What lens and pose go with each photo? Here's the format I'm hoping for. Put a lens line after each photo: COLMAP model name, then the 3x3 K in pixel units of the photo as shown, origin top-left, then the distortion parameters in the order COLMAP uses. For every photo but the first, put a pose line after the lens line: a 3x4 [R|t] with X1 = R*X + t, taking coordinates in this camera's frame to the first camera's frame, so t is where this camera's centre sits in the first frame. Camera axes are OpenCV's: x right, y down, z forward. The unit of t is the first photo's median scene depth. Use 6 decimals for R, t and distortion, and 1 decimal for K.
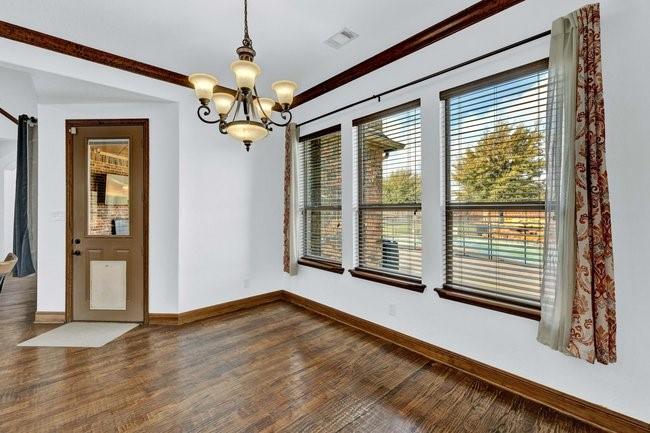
lens RADIAL K [[280.9, 0, 323.8], [0, 280.9, 211.9], [0, 0, 1]] dist [-0.000335, 0.000029]
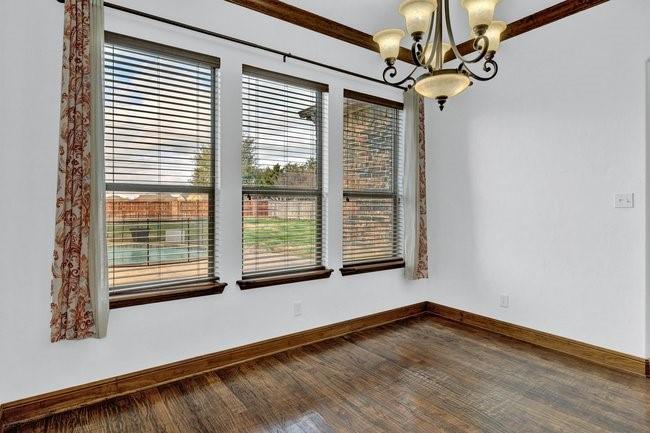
lens RADIAL K [[349.0, 0, 324.7], [0, 349.0, 212.9], [0, 0, 1]] dist [-0.003376, -0.000197]
pose [[0.121566, -0.014759, 0.992474, -0.863017], [0.005843, 0.999883, 0.014154, 0.033935], [-0.992566, 0.004078, 0.121638, 0.825844]]
